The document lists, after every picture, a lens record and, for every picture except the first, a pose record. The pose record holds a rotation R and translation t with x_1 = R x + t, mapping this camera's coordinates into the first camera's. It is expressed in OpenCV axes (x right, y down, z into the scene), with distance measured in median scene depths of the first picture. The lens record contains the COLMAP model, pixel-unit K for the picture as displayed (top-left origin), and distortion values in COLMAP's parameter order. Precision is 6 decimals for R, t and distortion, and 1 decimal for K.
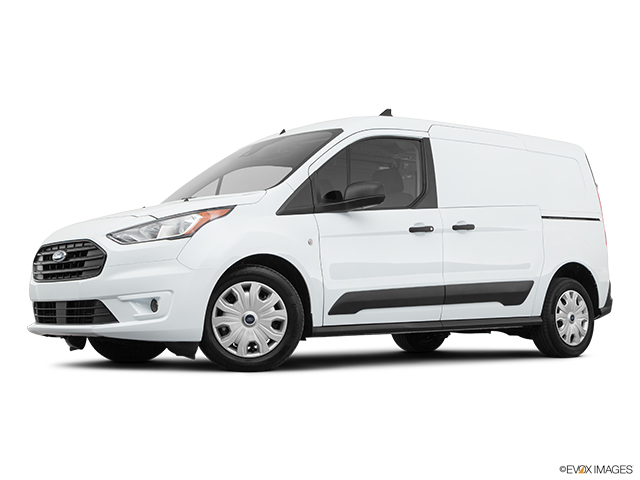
lens RADIAL K [[928.0, 0, 320.0], [0, 928.0, 240.0], [0, 0, 1]] dist [0.007738, 0.029781]
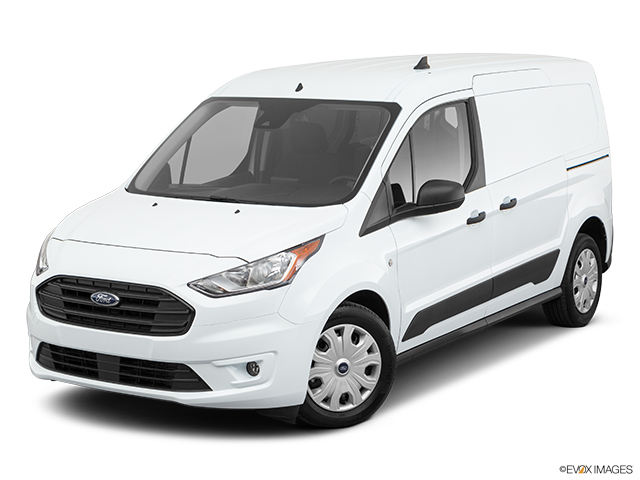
lens RADIAL K [[1392.0, 0, 320.0], [0, 1392.0, 240.0], [0, 0, 1]] dist [0.037962, -0.039124]
pose [[0.954654, -0.035678, 0.295573, -0.469087], [-0.029310, 0.976708, 0.212563, -0.300863], [-0.296272, -0.211587, 0.931372, -0.165441]]
